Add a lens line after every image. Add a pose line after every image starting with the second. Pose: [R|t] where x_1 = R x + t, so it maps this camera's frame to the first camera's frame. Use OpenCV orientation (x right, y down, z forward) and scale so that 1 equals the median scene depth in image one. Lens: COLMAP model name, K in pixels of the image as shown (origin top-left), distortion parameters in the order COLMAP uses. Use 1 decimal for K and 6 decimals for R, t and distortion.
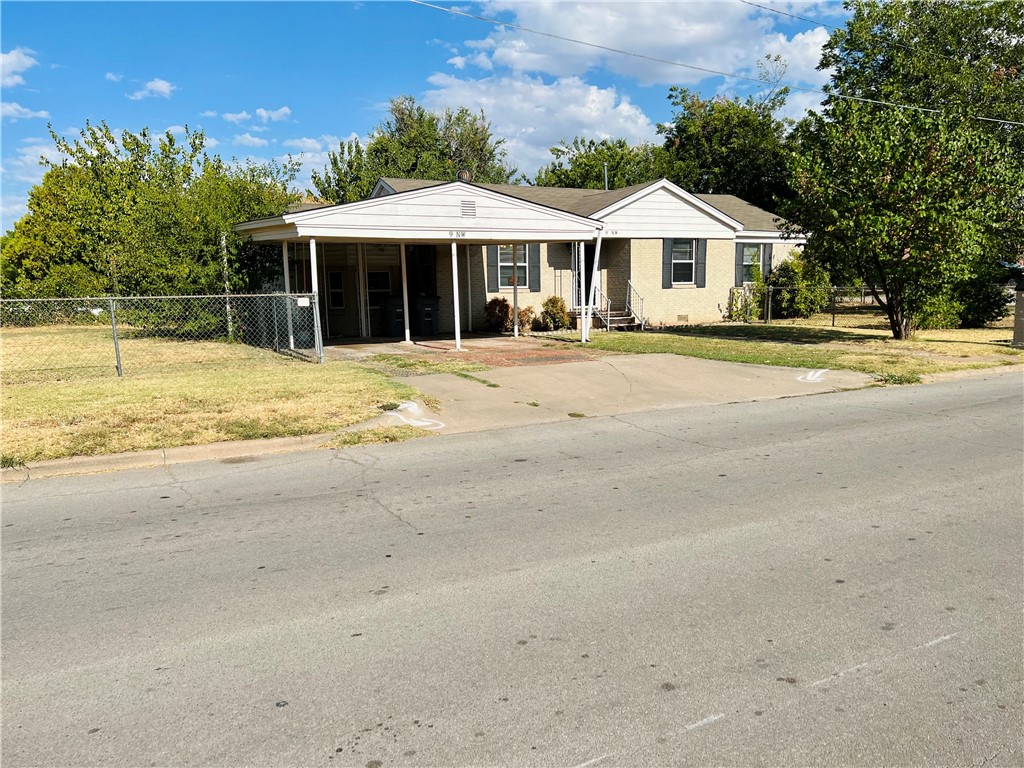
lens RADIAL K [[736.0, 0, 512.0], [0, 736.0, 384.0], [0, 0, 1]] dist [0.069522, -0.080389]
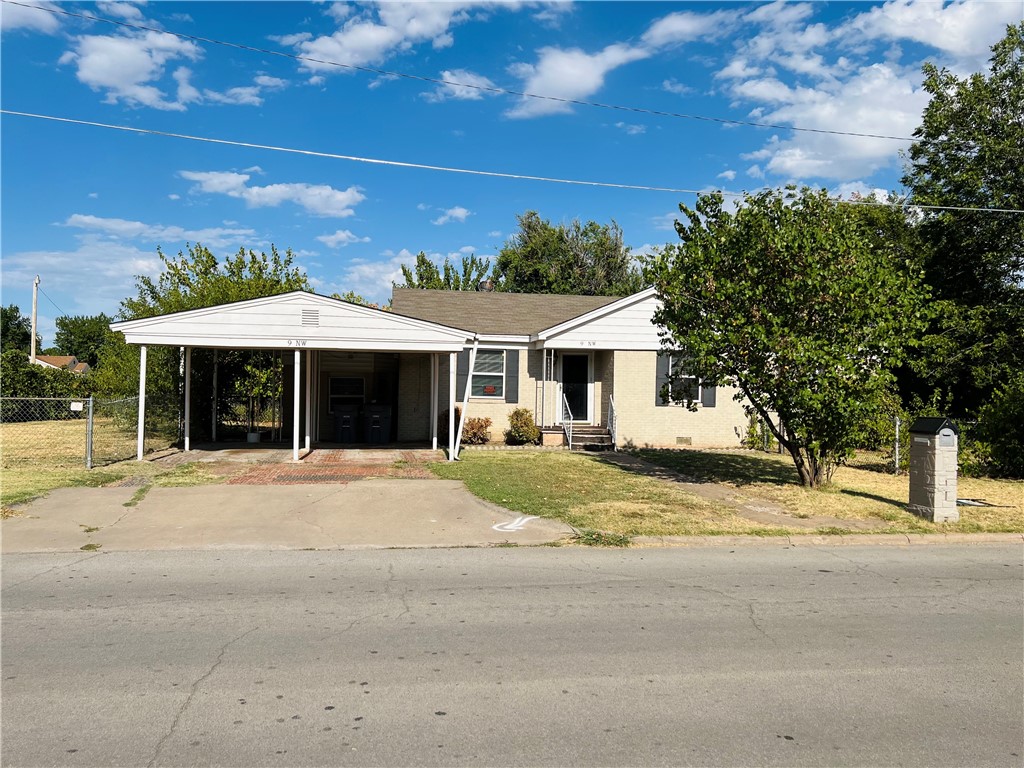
lens RADIAL K [[736.0, 0, 512.0], [0, 736.0, 384.0], [0, 0, 1]] dist [0.069522, -0.080389]
pose [[0.940178, 0.033213, -0.339059, 0.362734], [-0.080176, 0.988854, -0.125455, -0.032233], [0.331114, 0.145135, 0.932362, 0.122232]]
